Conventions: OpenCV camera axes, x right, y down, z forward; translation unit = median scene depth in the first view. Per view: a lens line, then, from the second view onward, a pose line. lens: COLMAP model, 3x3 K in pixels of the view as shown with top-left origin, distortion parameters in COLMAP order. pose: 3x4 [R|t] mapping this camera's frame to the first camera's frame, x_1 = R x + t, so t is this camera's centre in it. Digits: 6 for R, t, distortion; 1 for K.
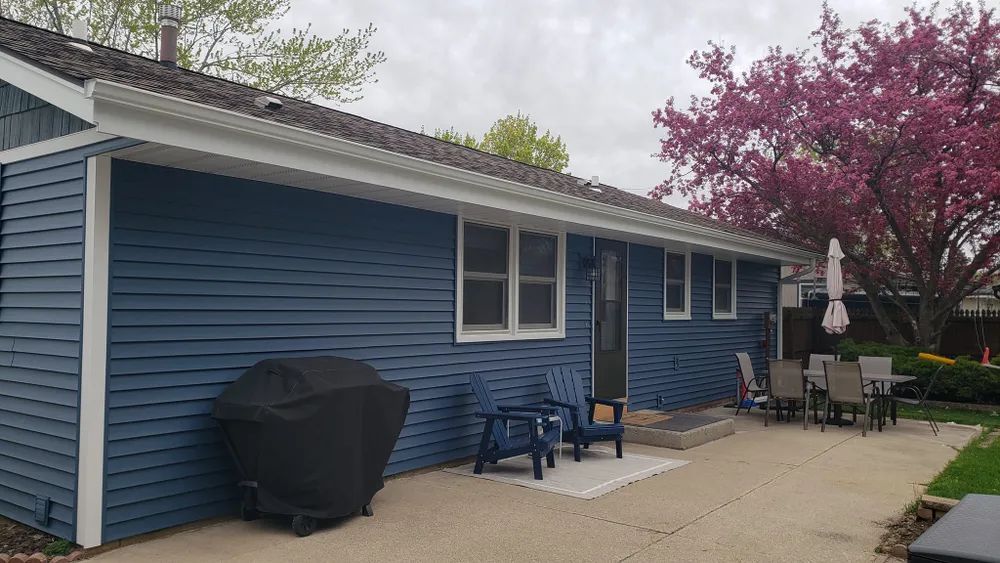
lens RADIAL K [[777.5, 0, 500.0], [0, 777.5, 281.5], [0, 0, 1]] dist [0.048453, -0.008317]
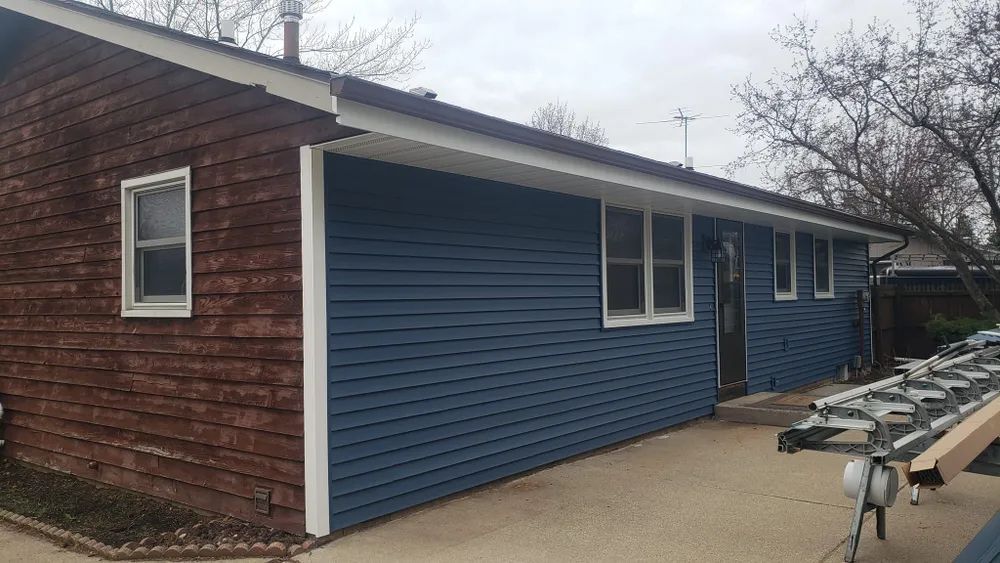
lens RADIAL K [[777.5, 0, 500.0], [0, 777.5, 281.5], [0, 0, 1]] dist [0.048453, -0.008317]
pose [[0.998651, -0.028860, -0.043176, -0.119219], [0.029529, 0.999452, 0.014947, 0.000250], [0.042721, -0.016202, 0.998956, 0.004550]]
